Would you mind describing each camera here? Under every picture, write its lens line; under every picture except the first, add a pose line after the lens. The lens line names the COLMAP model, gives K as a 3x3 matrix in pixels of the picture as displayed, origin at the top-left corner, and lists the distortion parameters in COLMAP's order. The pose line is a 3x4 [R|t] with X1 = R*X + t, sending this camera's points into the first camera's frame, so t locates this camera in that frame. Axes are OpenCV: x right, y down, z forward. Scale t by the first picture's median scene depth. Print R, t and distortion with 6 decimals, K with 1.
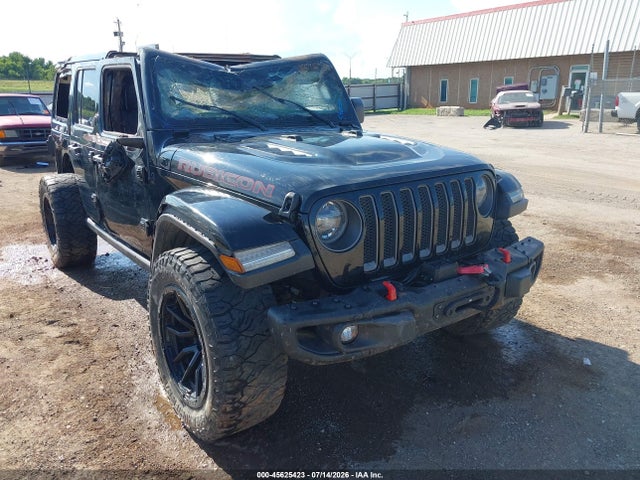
lens RADIAL K [[507.2, 0, 320.2], [0, 507.2, 226.1], [0, 0, 1]] dist [-0.013706, -0.012011]
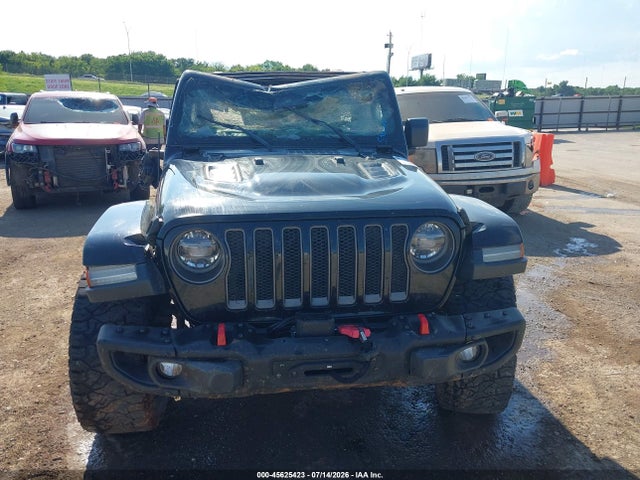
lens RADIAL K [[489.0, 0, 320.0], [0, 489.0, 240.0], [0, 0, 1]] dist [0.120114, -0.205895]
pose [[0.875028, 0.137442, -0.464151, 0.428080], [-0.130472, 0.990324, 0.047281, -0.068864], [0.466159, 0.019186, 0.884493, 0.170403]]
